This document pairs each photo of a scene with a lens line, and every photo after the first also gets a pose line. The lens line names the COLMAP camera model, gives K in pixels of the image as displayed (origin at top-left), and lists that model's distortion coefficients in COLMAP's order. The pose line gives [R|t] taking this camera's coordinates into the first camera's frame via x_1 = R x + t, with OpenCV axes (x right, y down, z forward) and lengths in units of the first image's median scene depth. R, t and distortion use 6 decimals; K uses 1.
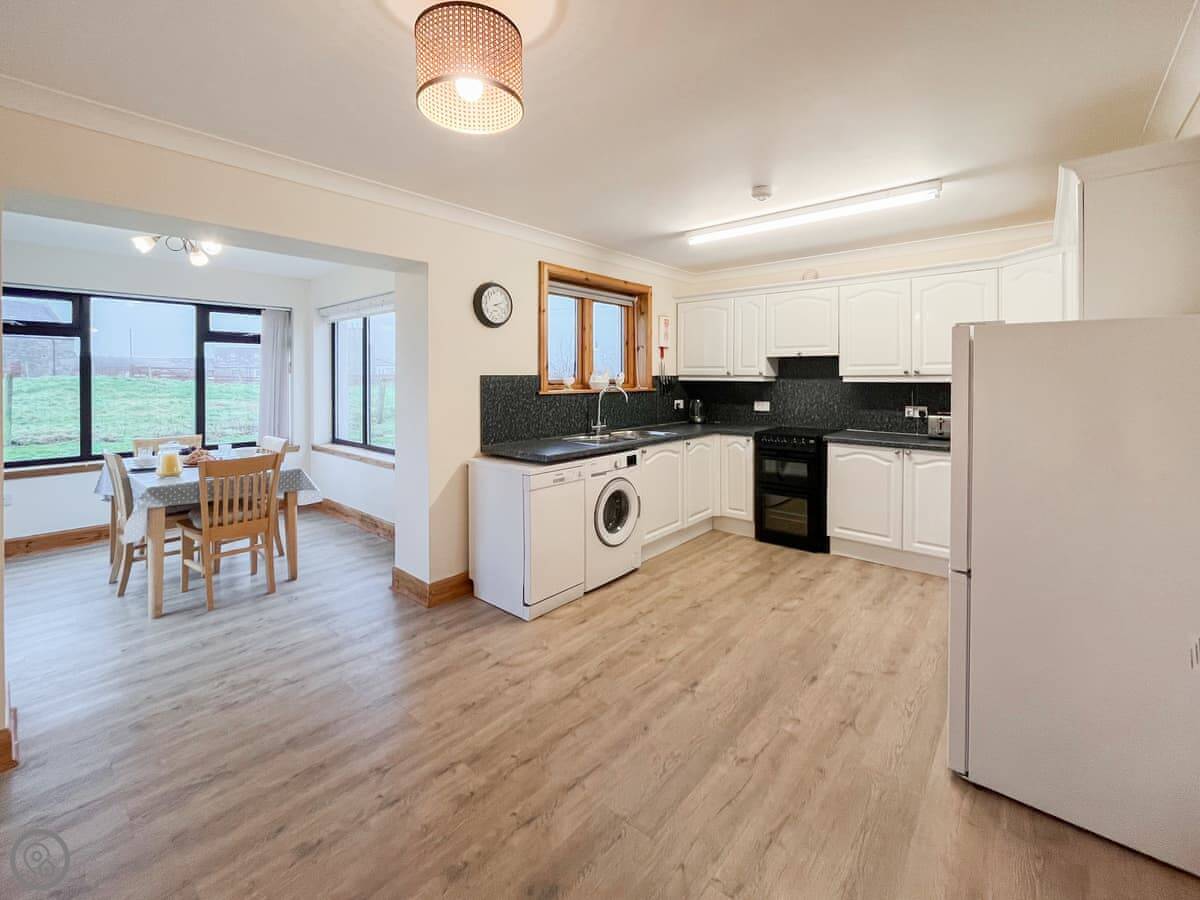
lens RADIAL K [[519.3, 0, 602.7], [0, 519.3, 386.7], [0, 0, 1]] dist [-0.002344, -0.000670]
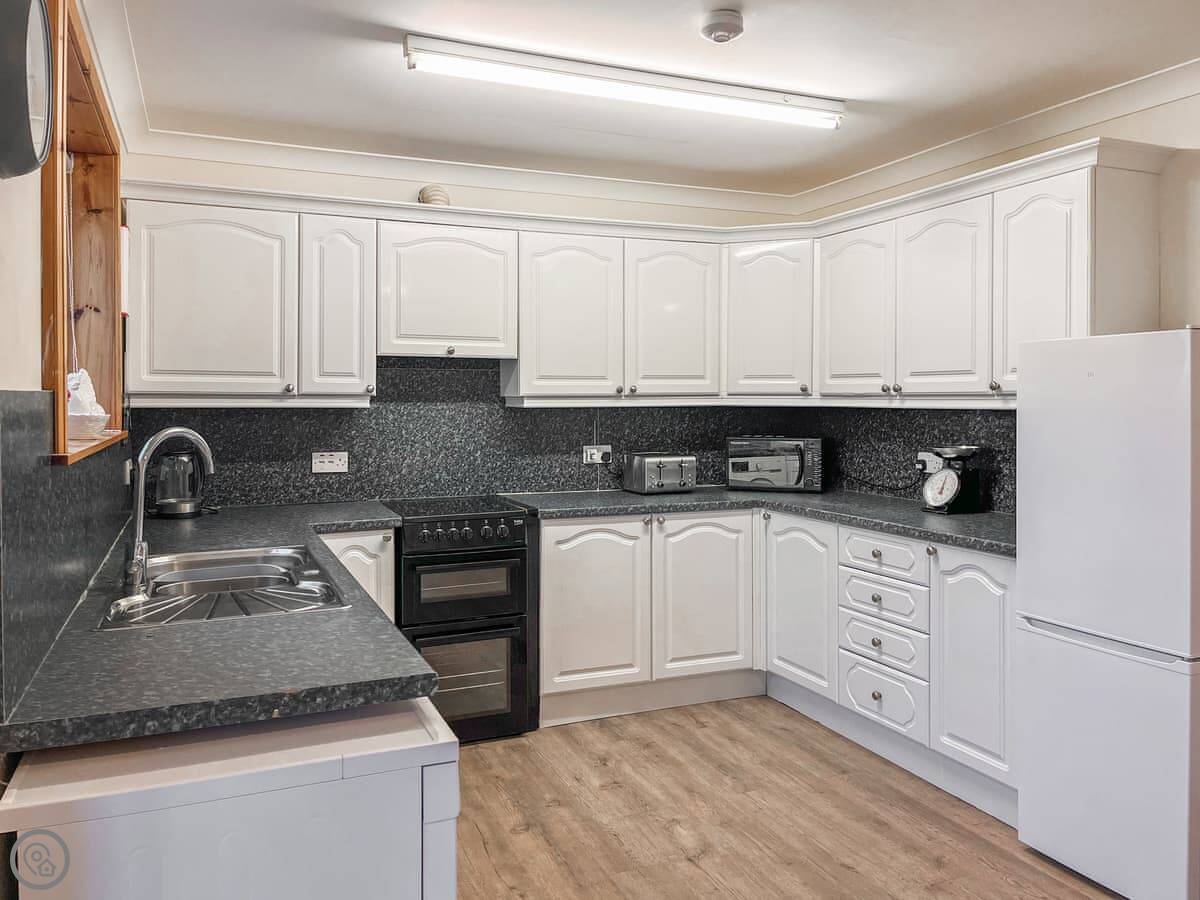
lens RADIAL K [[936.6, 0, 604.8], [0, 936.6, 408.1], [0, 0, 1]] dist [0.046409, -0.022042]
pose [[0.441705, -0.009898, 0.897106, -0.442028], [0.017903, 0.999837, 0.002217, -0.010047], [-0.896982, 0.015082, 0.441811, 0.562745]]
